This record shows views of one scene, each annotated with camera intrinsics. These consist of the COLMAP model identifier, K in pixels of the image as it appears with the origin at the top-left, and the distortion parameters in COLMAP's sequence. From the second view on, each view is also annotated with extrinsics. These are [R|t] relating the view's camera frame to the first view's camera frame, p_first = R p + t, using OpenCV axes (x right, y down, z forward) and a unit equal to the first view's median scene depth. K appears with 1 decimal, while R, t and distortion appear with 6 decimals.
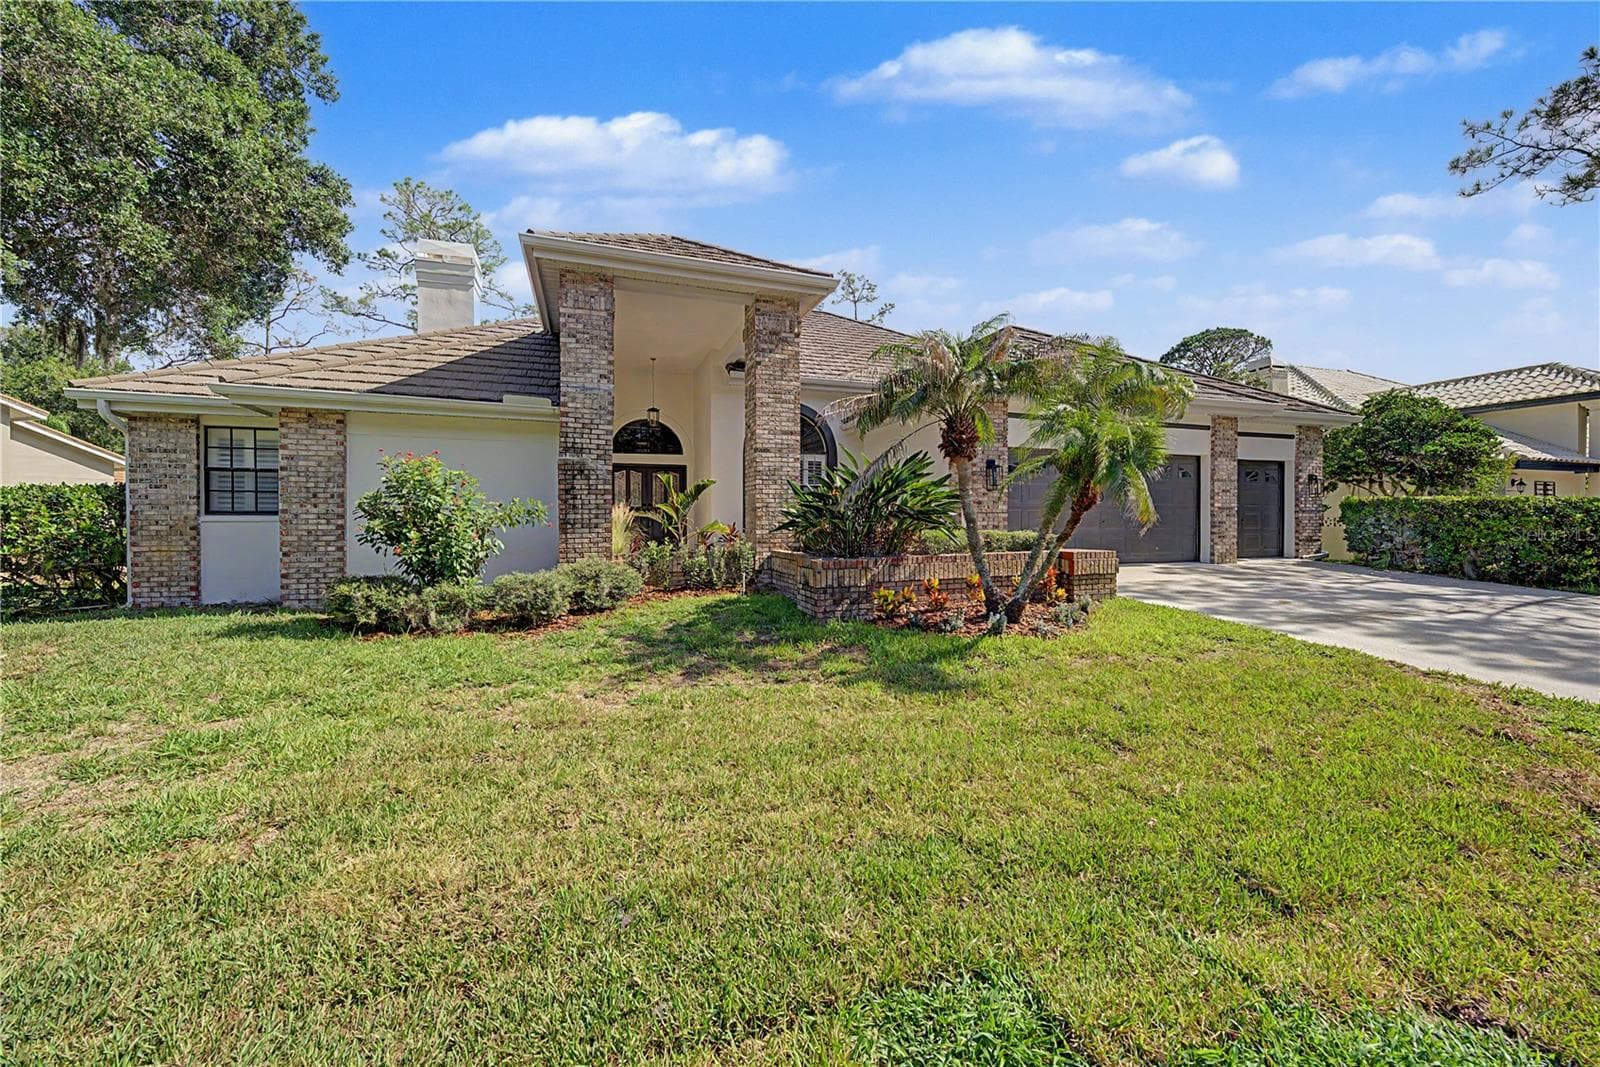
lens RADIAL K [[612.5, 0, 800.6], [0, 612.5, 514.3], [0, 0, 1]] dist [0.000160, 0.000023]
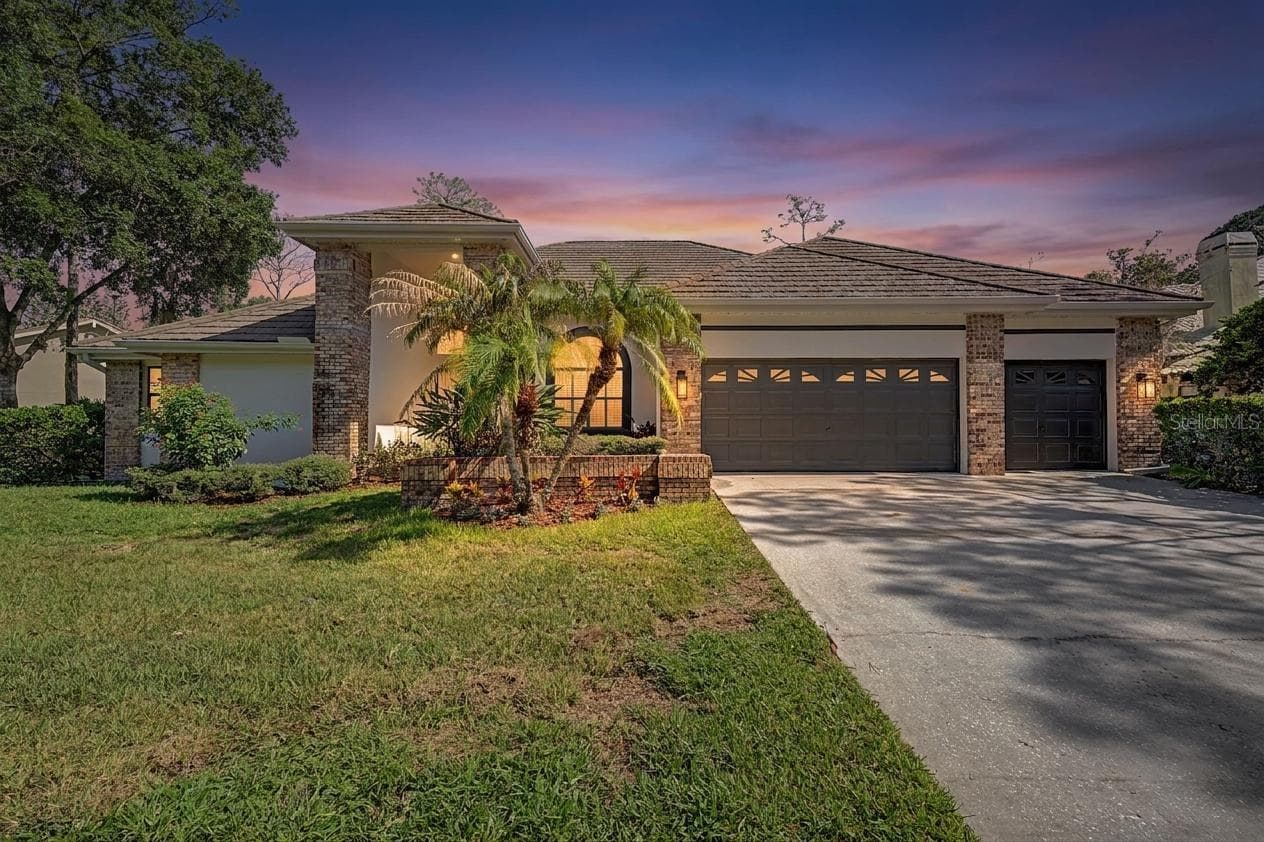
lens RADIAL K [[550.2, 0, 631.7], [0, 550.2, 407.0], [0, 0, 1]] dist [0.000788, 0.000093]
pose [[0.945335, -0.011952, -0.325881, 0.466541], [0.002035, 0.999525, -0.030757, 0.003560], [0.326094, 0.028412, 0.944910, 0.054899]]
